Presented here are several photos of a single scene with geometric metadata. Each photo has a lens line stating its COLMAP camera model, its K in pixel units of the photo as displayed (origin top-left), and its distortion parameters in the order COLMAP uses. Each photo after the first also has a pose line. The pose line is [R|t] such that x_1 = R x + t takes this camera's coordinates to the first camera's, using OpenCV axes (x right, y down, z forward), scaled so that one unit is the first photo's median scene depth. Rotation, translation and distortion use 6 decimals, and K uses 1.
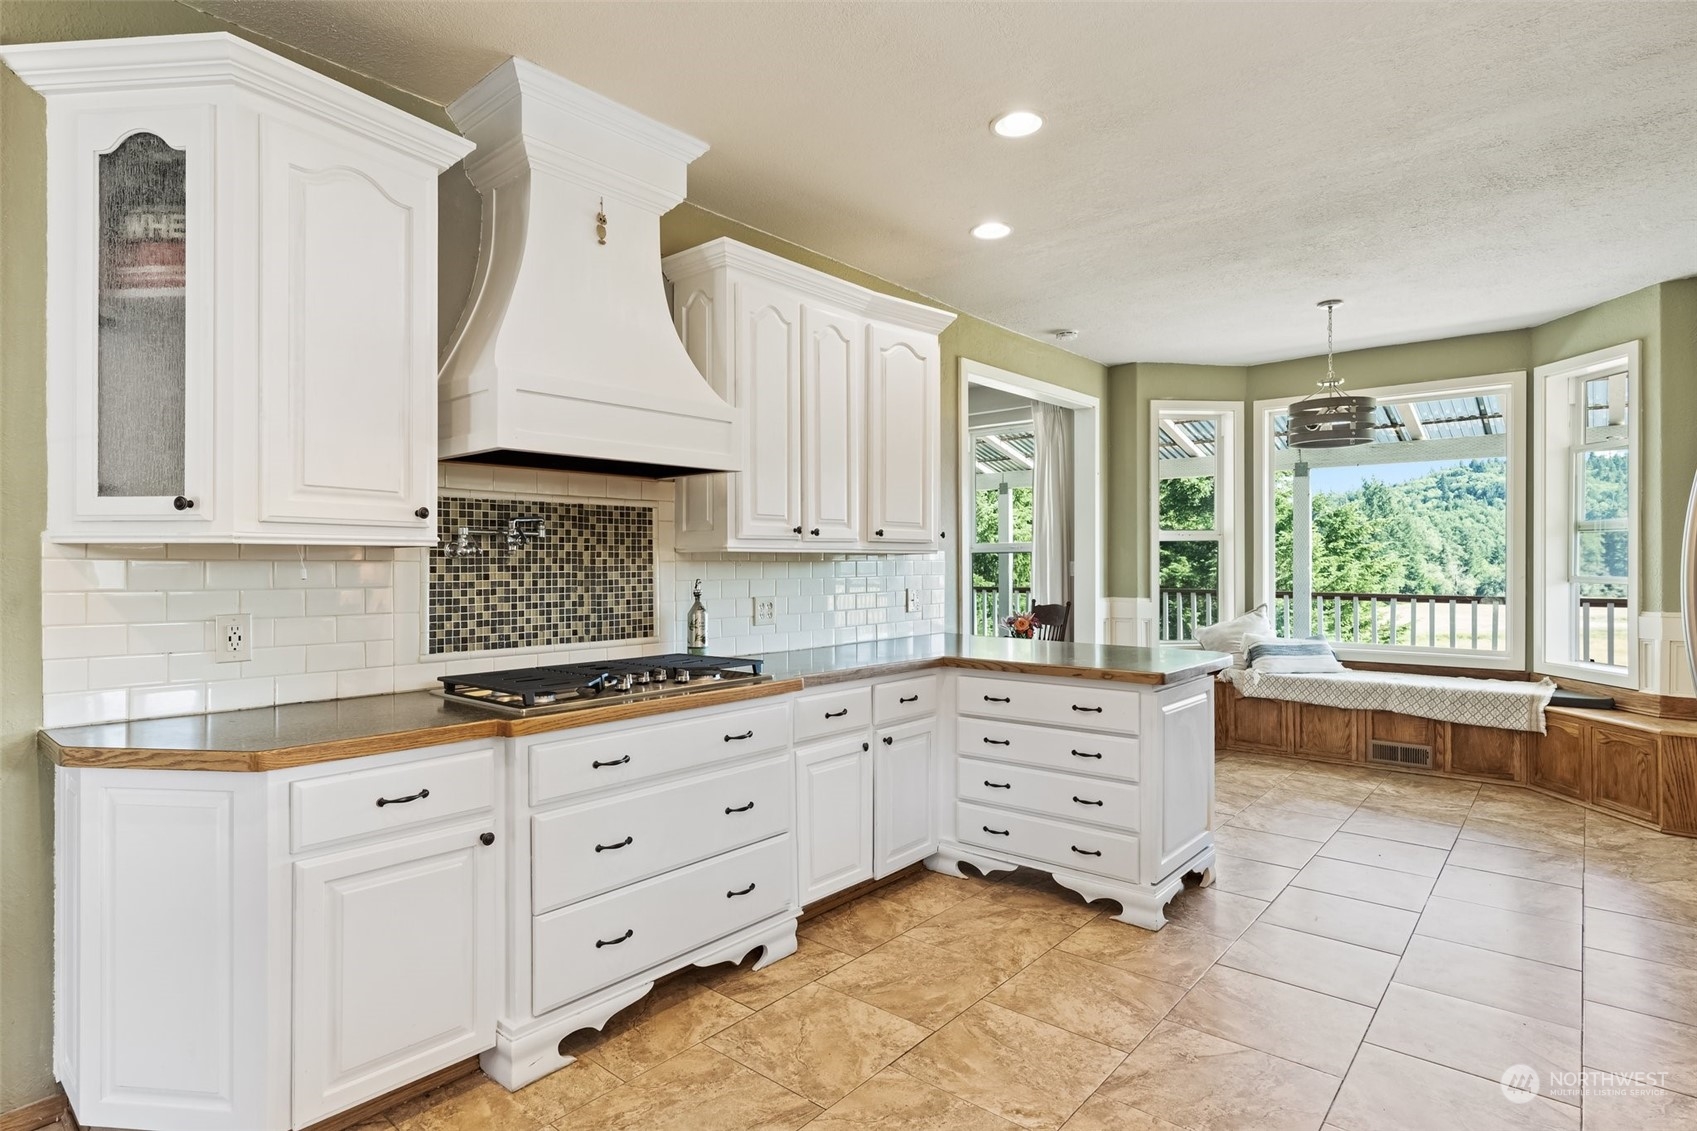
lens RADIAL K [[862.3, 0, 856.4], [0, 862.3, 566.7], [0, 0, 1]] dist [-0.009307, 0.001068]
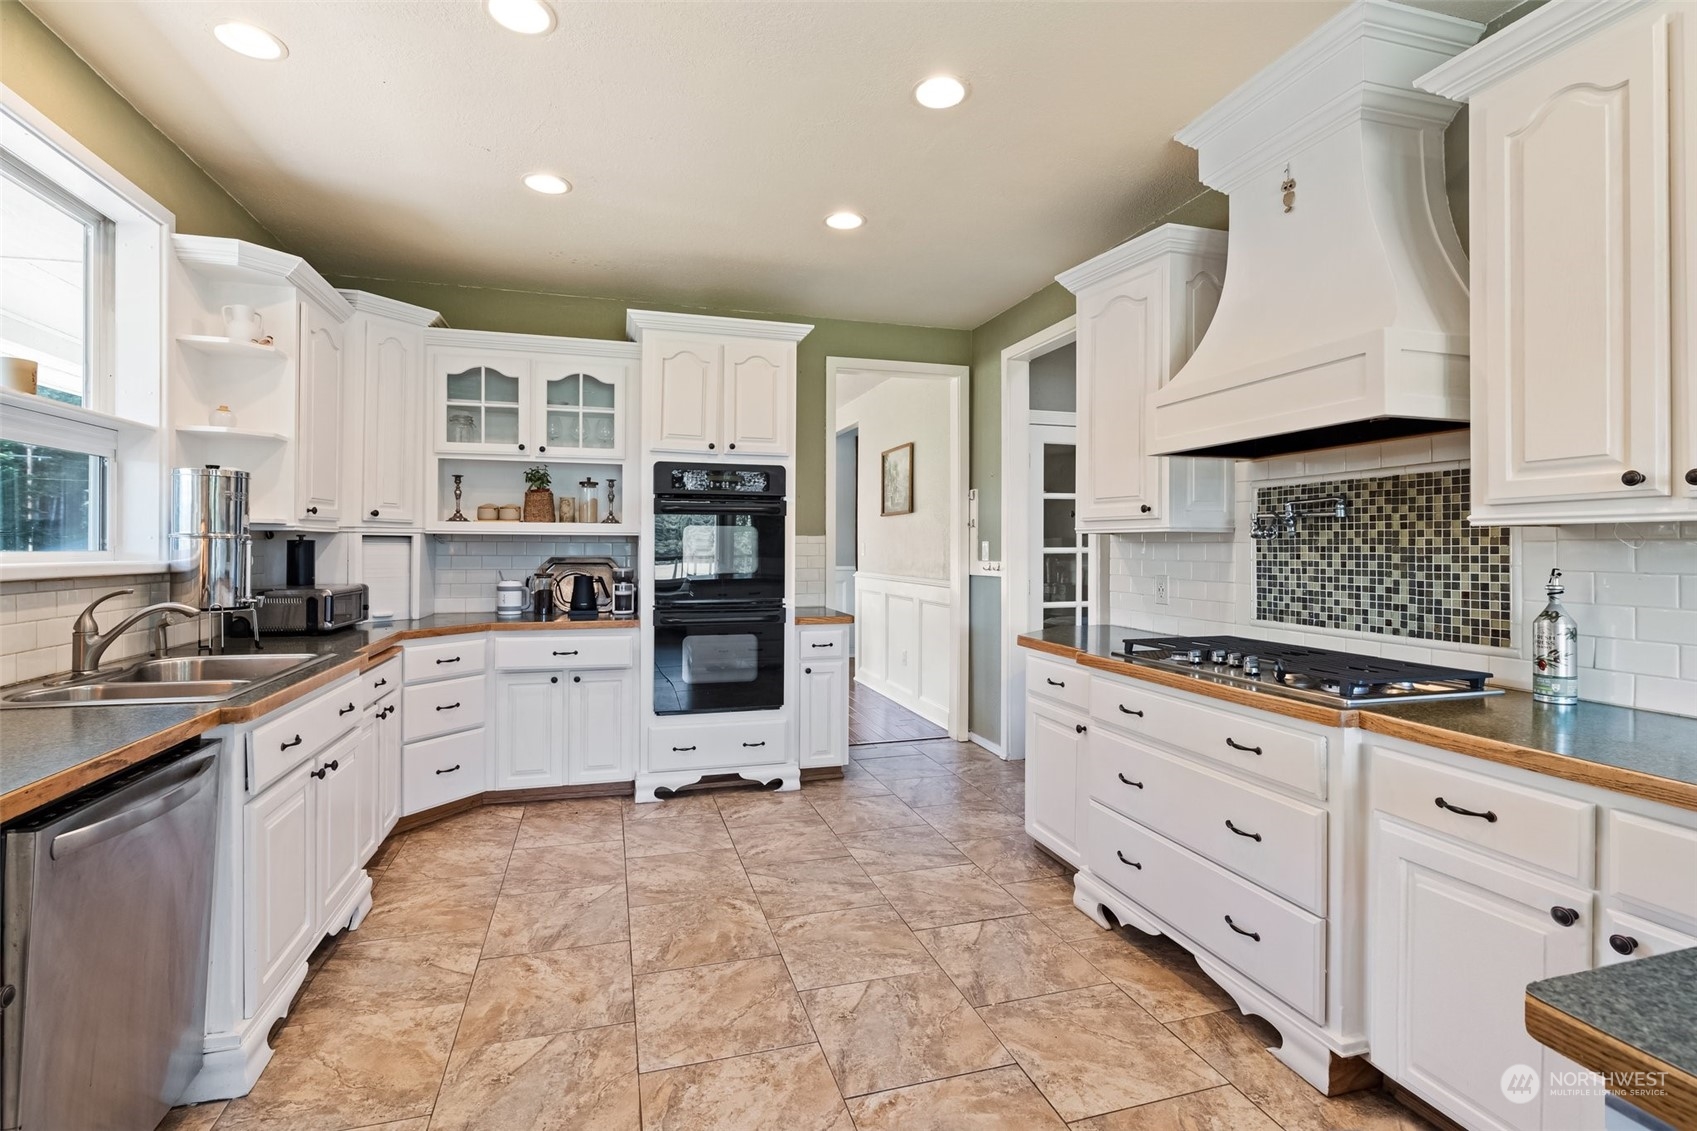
lens RADIAL K [[782.1, 0, 824.7], [0, 782.1, 546.9], [0, 0, 1]] dist [-0.013374, 0.003485]
pose [[-0.558679, 0.003129, -0.829378, 0.678652], [-0.001824, 0.999986, 0.005001, -0.004024], [0.829382, 0.004307, -0.558665, 1.004477]]
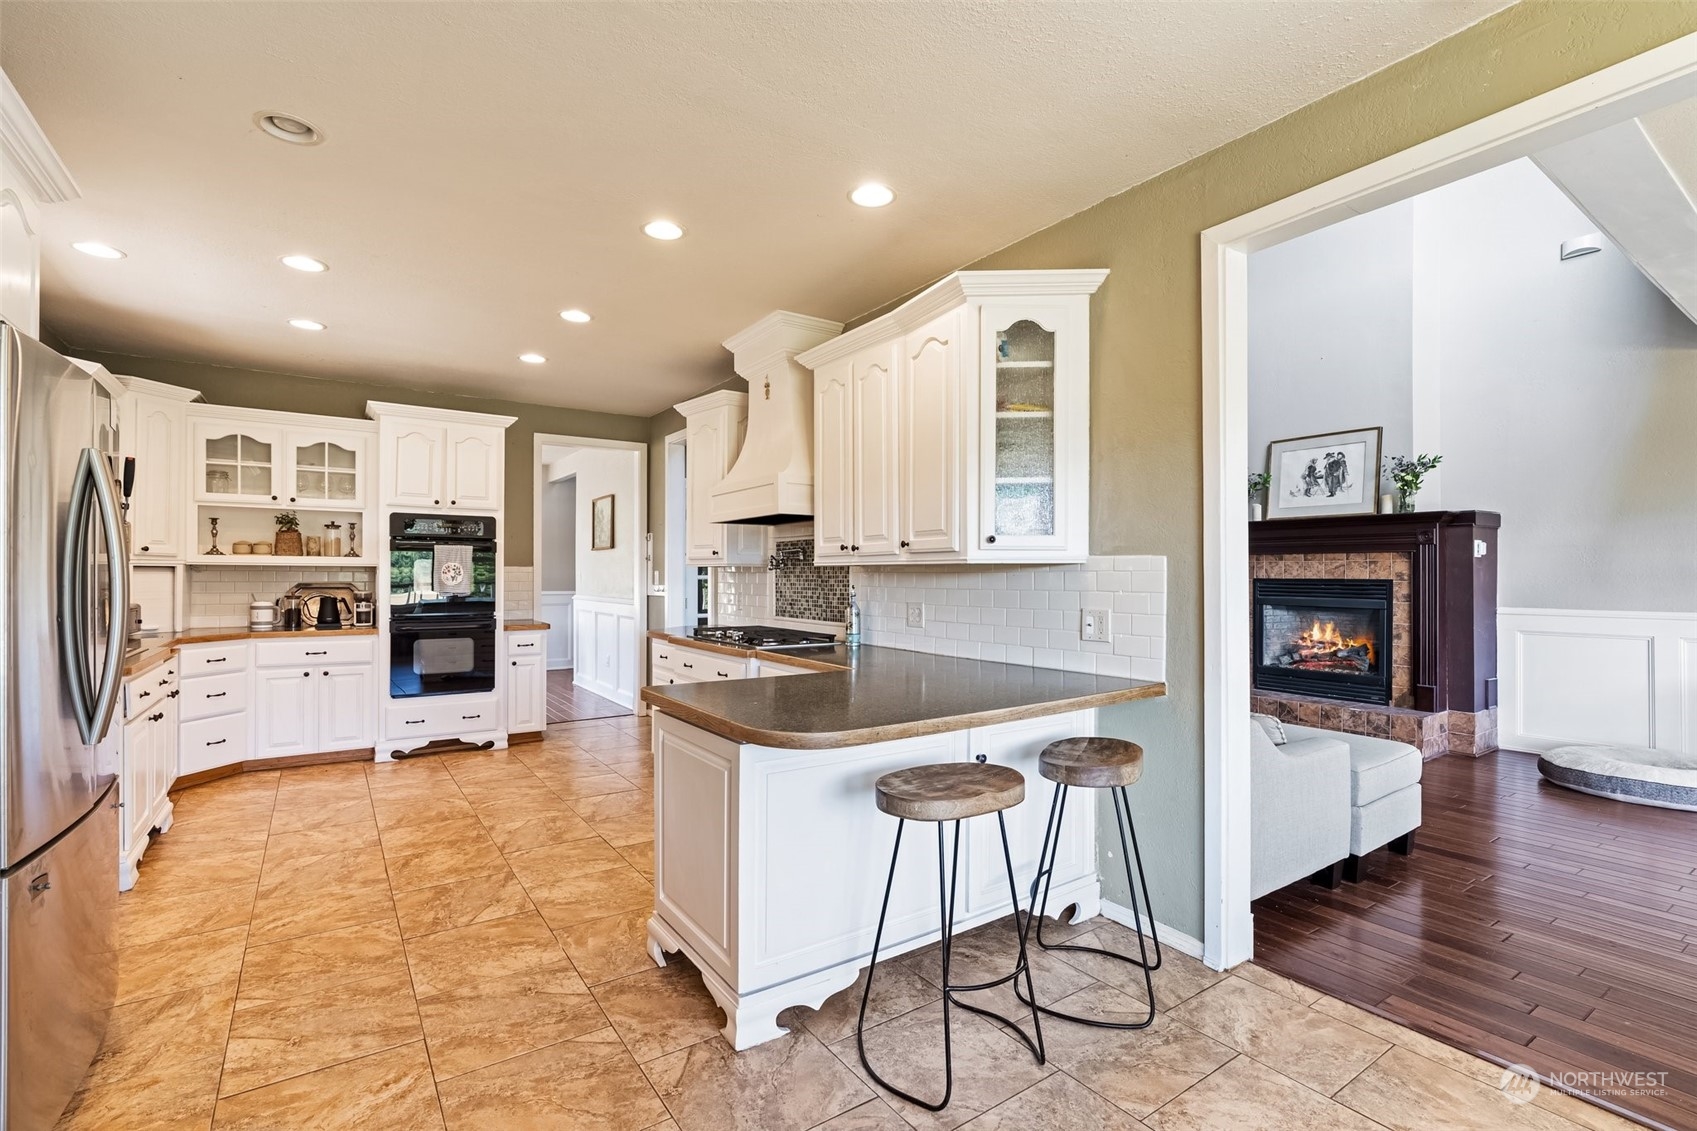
lens RADIAL K [[782.1, 0, 847.0], [0, 782.1, 577.6], [0, 0, 1]] dist [-0.013374, 0.003485]
pose [[-0.268155, 0.006879, -0.963351, 1.199691], [-0.003533, 0.999961, 0.008124, -0.009227], [0.963369, 0.005582, -0.268120, 1.532104]]
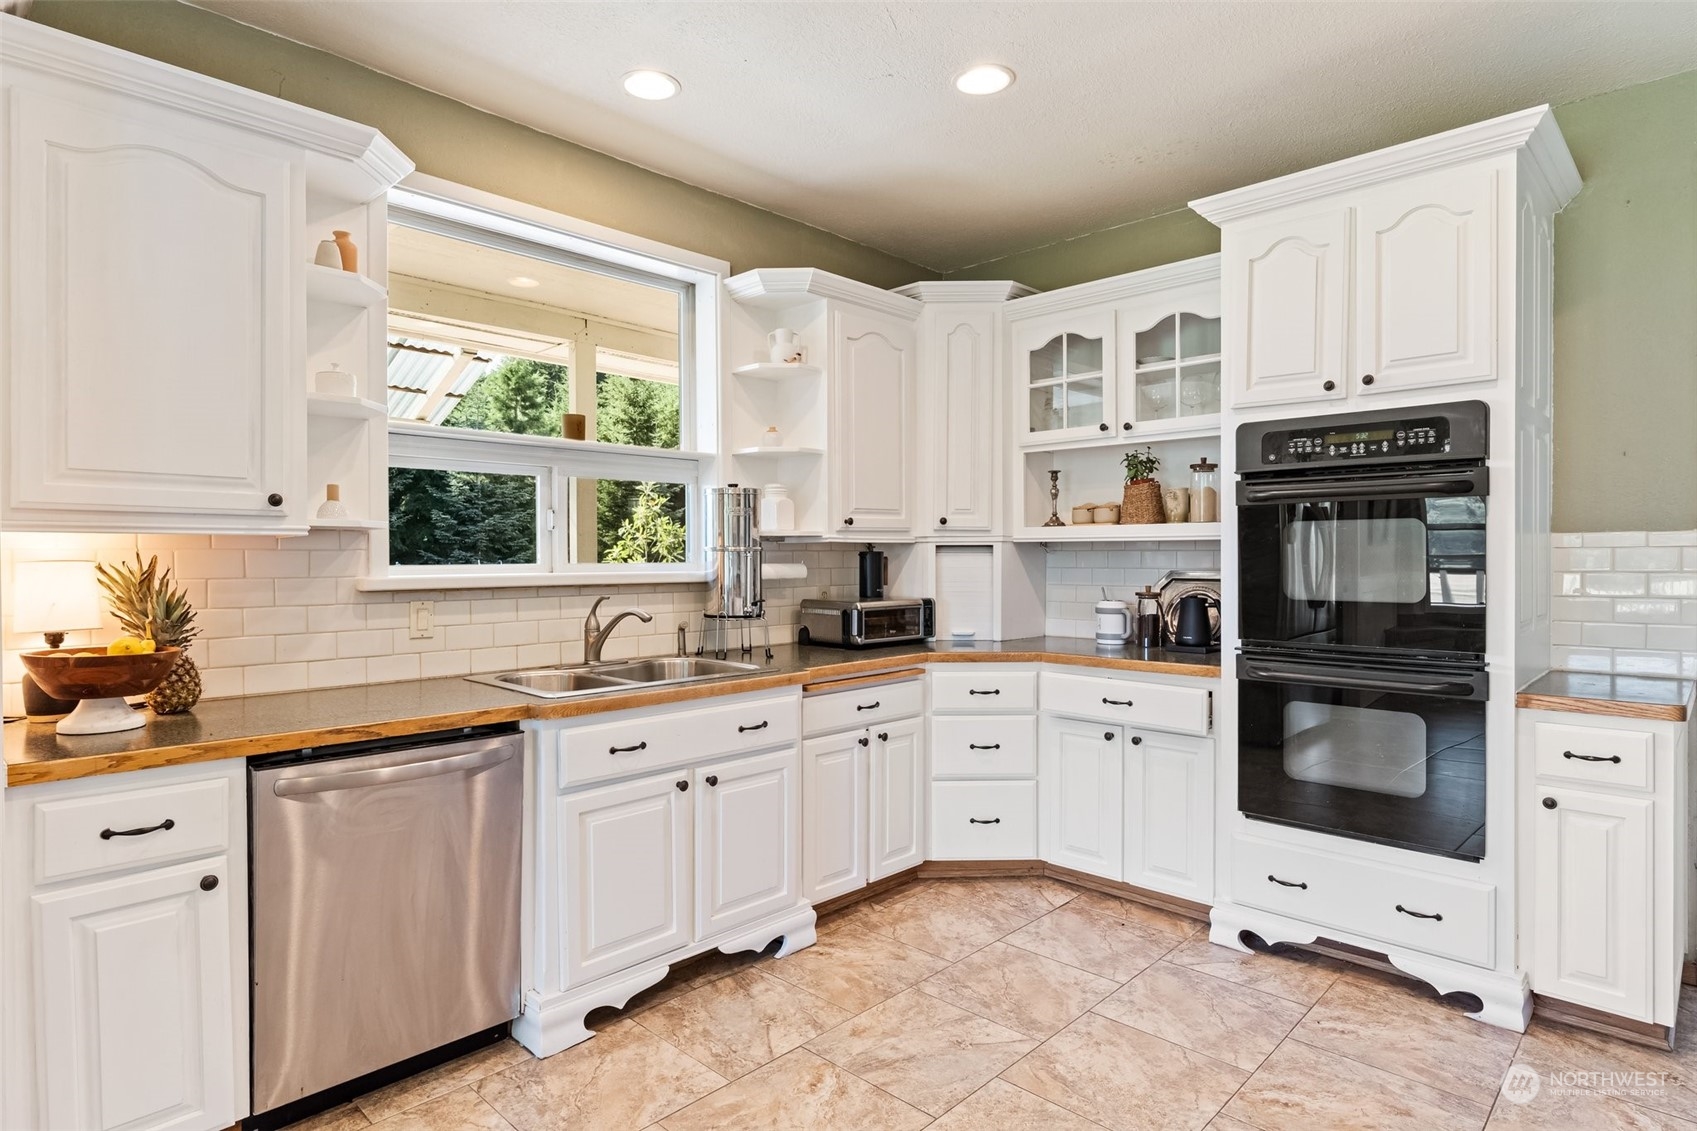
lens RADIAL K [[912.2, 0, 844.1], [0, 912.2, 563.5], [0, 0, 1]] dist [-0.010445, 0.002710]
pose [[-0.997471, 0.008393, 0.070580, 0.094604], [0.009086, 0.999914, 0.009503, -0.002277], [-0.070494, 0.010120, -0.997461, 1.050608]]
